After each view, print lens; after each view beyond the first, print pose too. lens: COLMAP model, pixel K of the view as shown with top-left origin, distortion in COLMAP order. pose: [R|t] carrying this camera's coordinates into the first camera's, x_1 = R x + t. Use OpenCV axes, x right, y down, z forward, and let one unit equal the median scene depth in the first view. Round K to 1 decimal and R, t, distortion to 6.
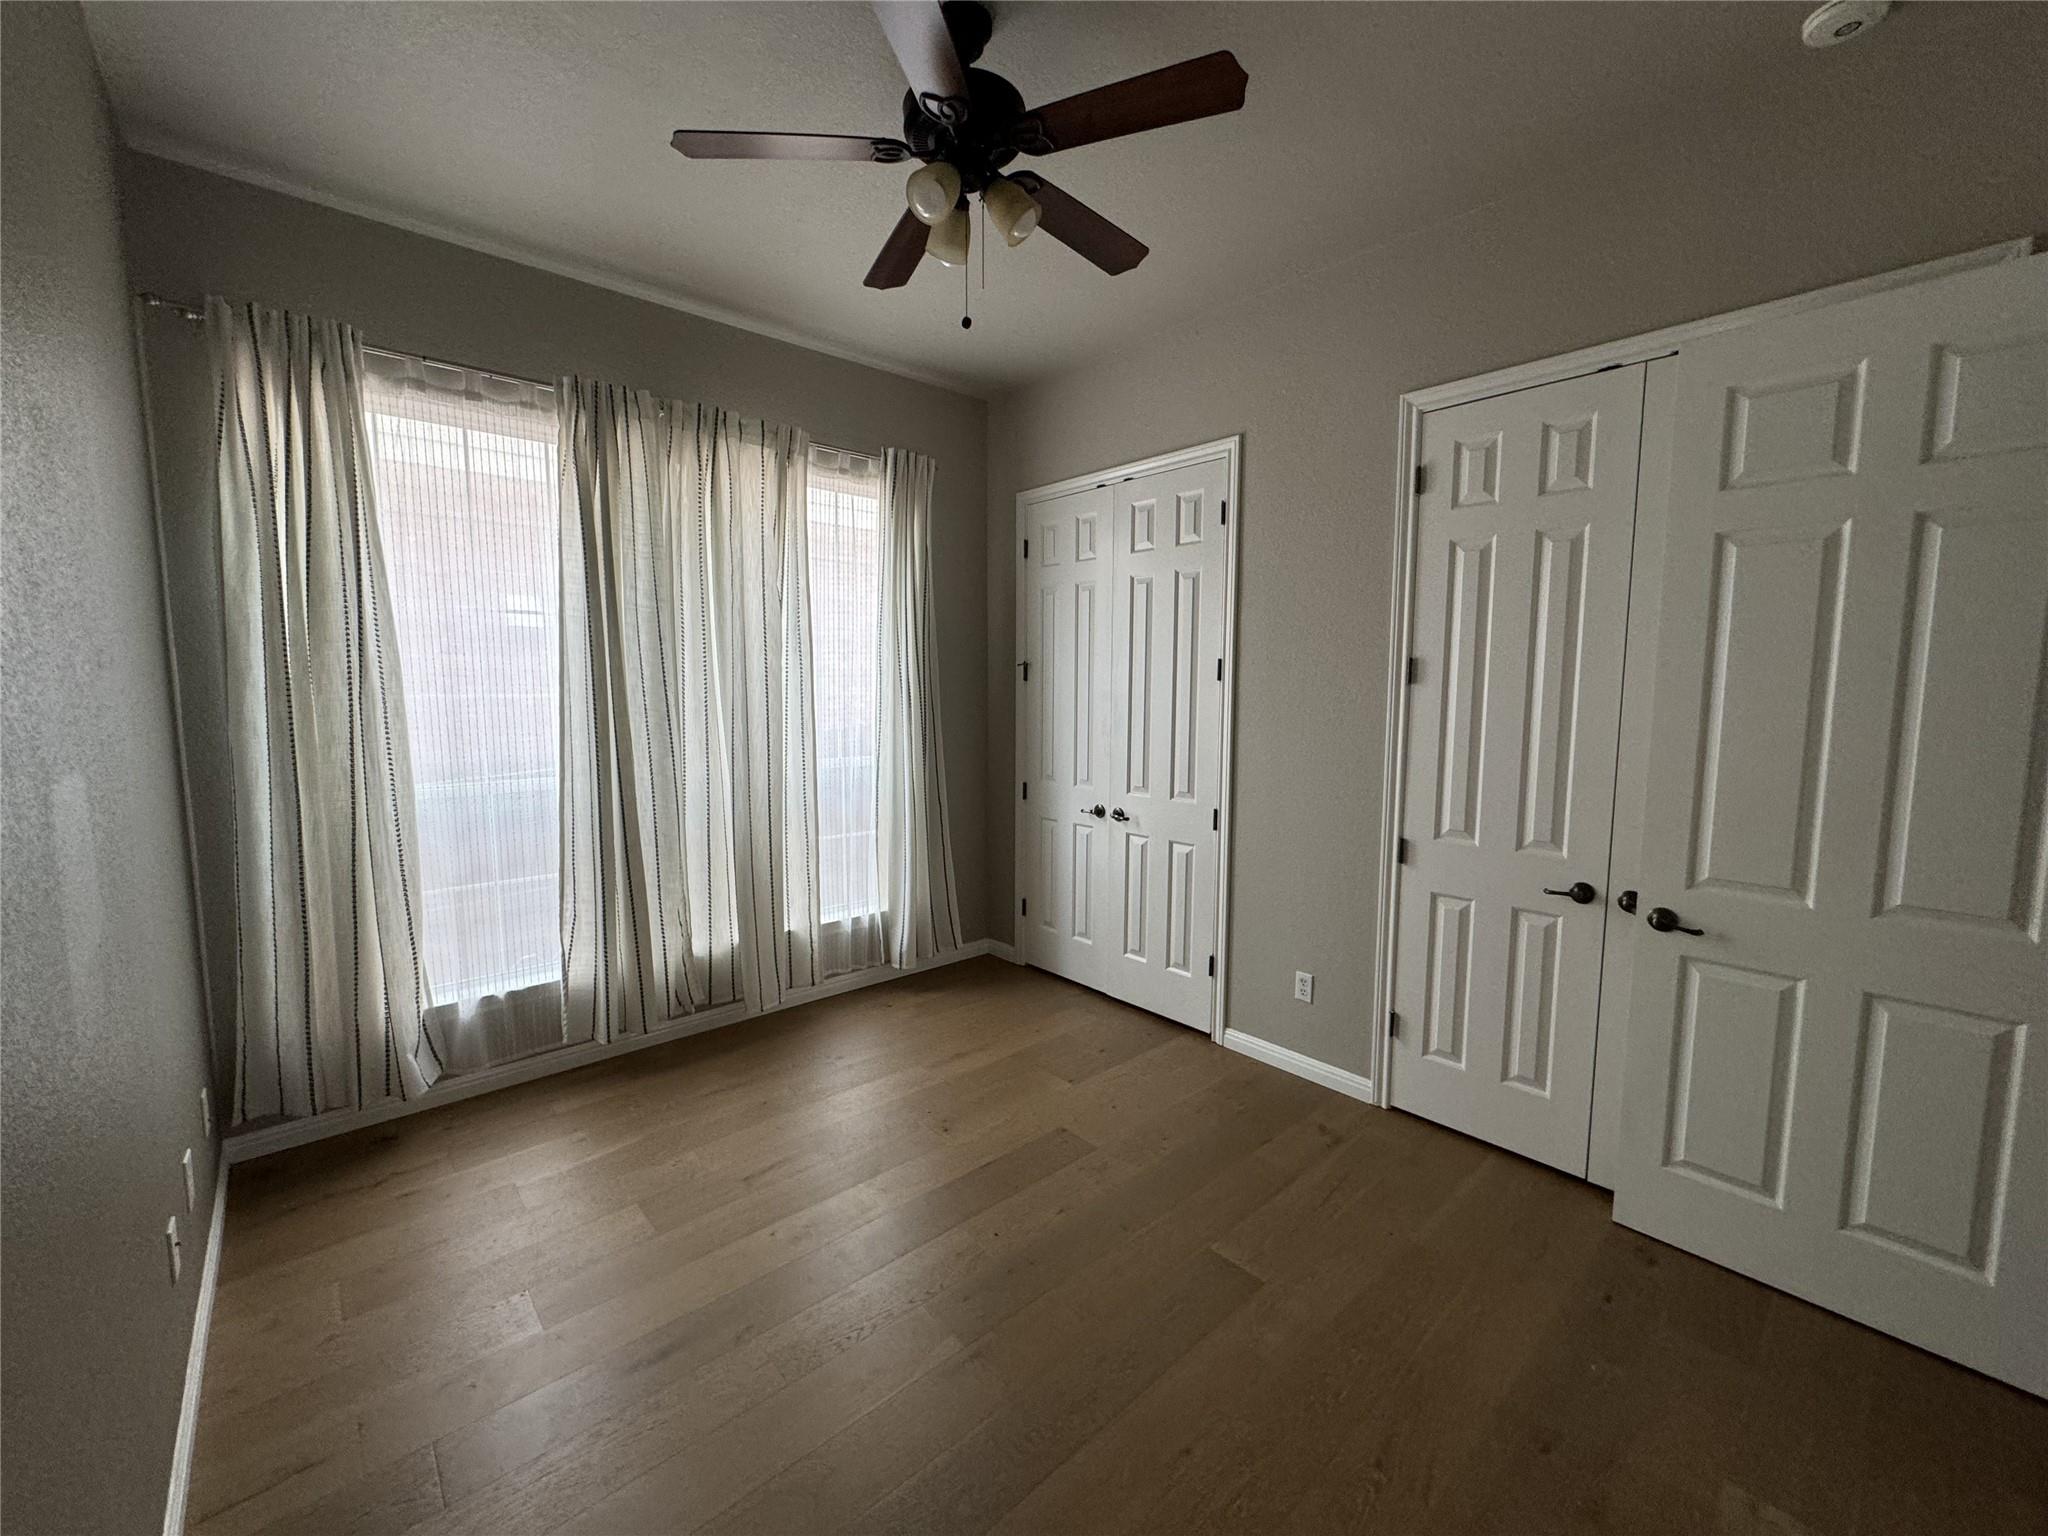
lens RADIAL K [[814.5, 0, 1022.6], [0, 814.5, 765.8], [0, 0, 1]] dist [0.000306, 0.000380]
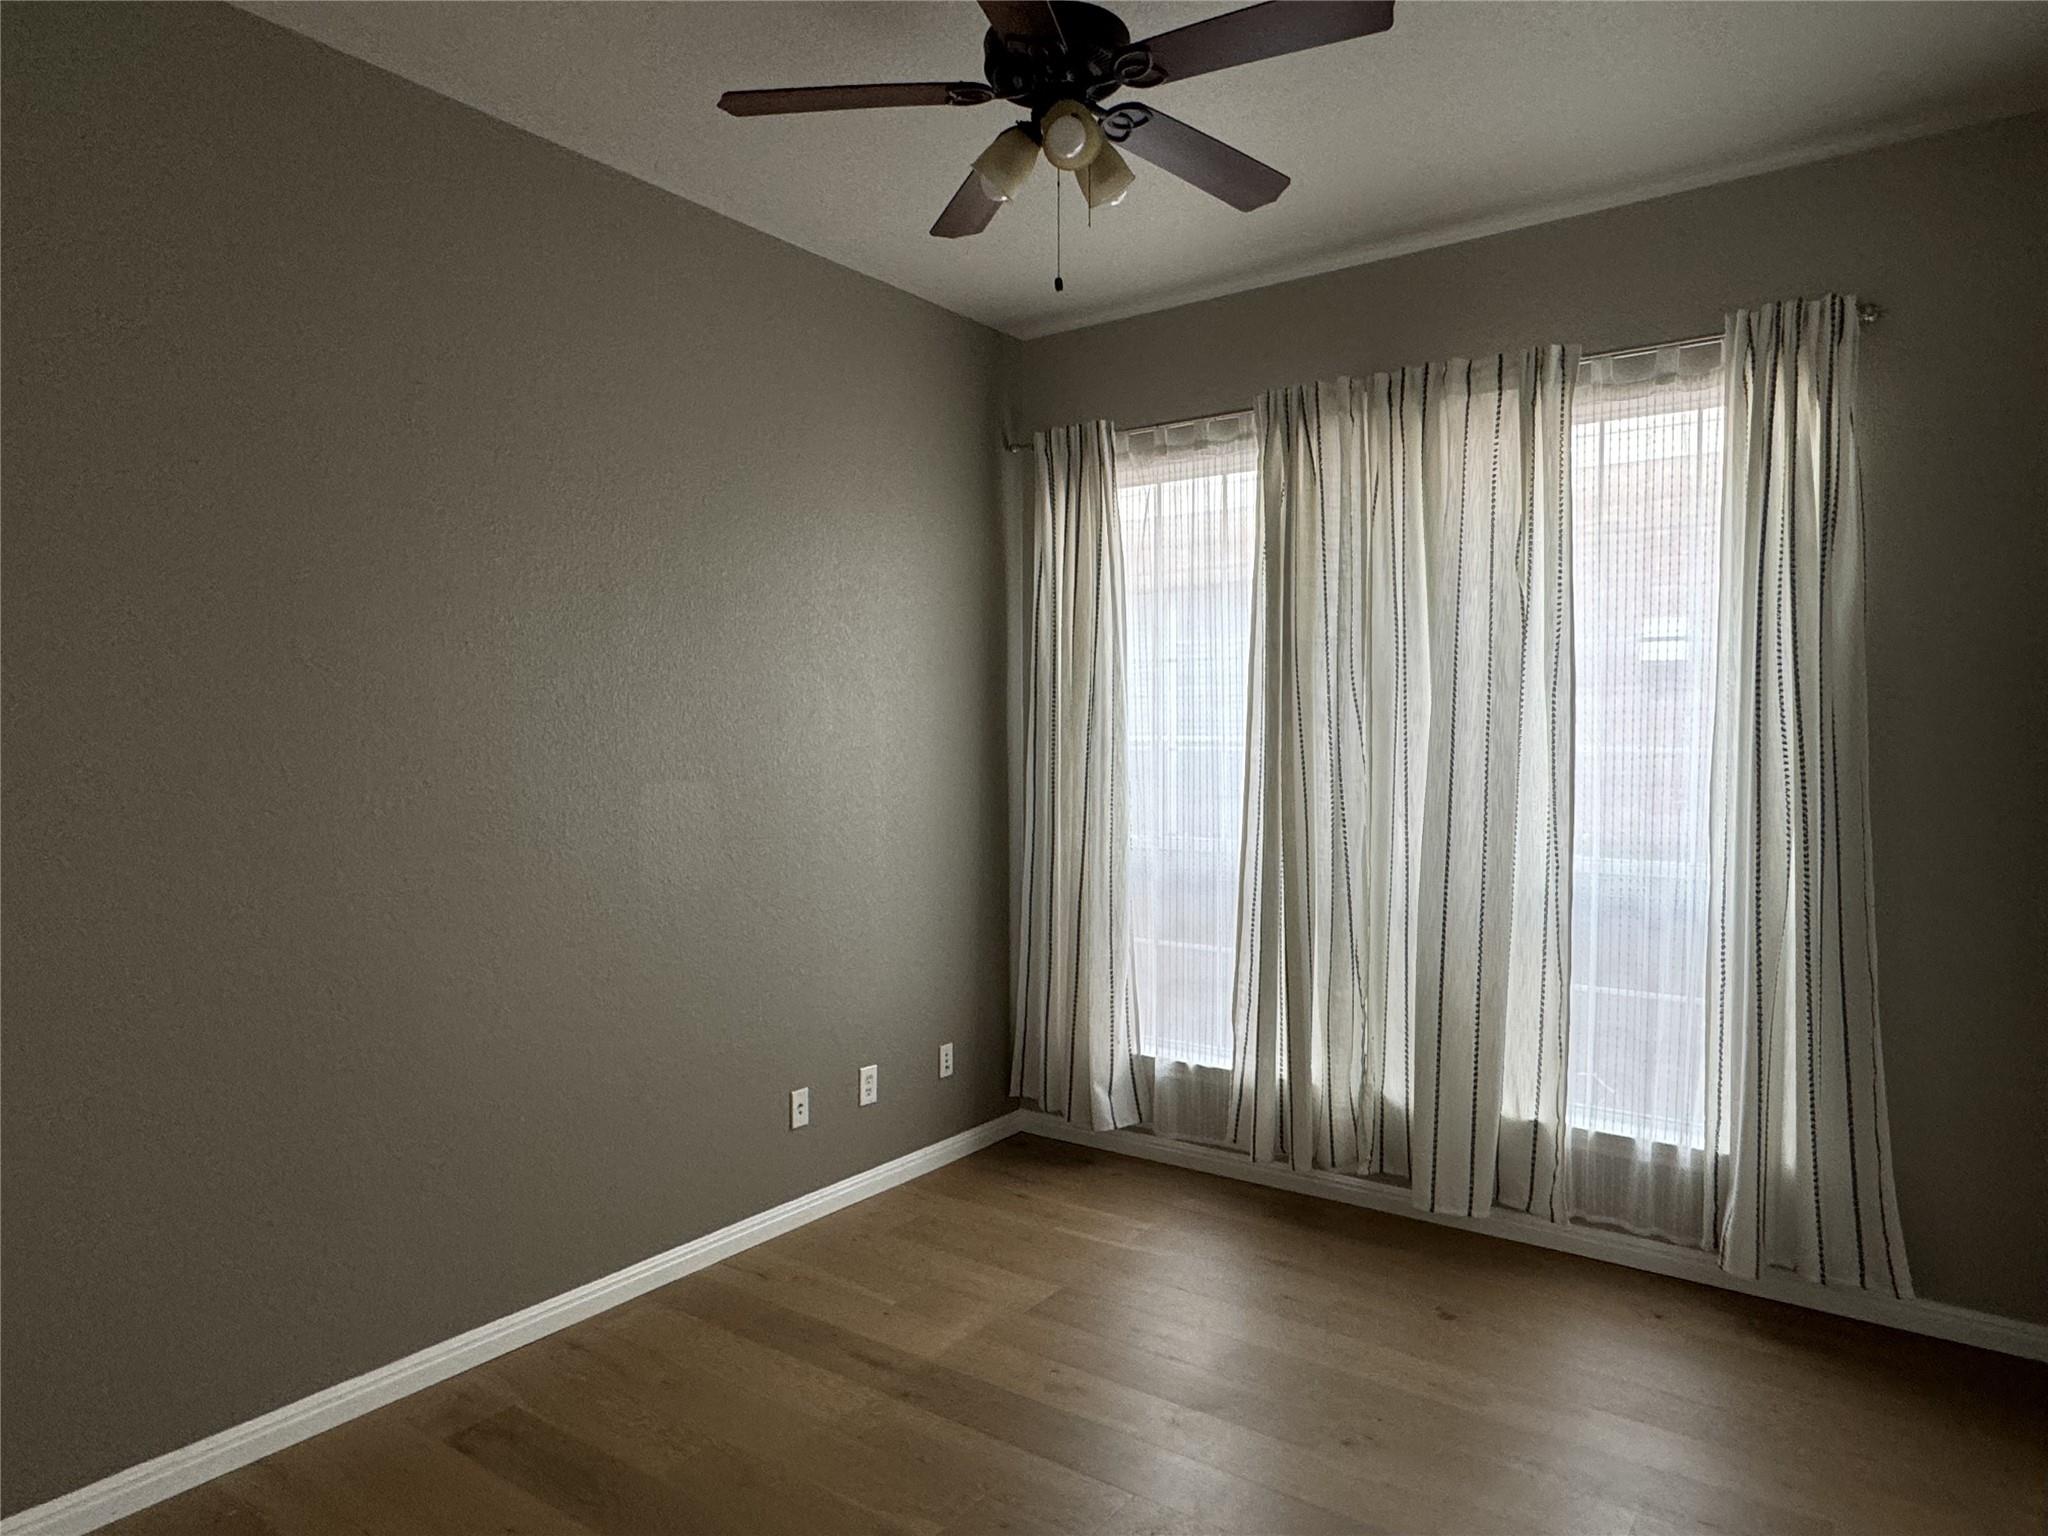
lens RADIAL K [[1275.6, 0, 1023.1], [0, 1275.6, 762.7], [0, 0, 1]] dist [0.007951, 0.002595]
pose [[0.217928, 0.014978, -0.975850, 0.711801], [-0.101433, 0.994815, -0.007383, -0.032780], [0.970679, 0.100592, 0.218318, 0.441041]]
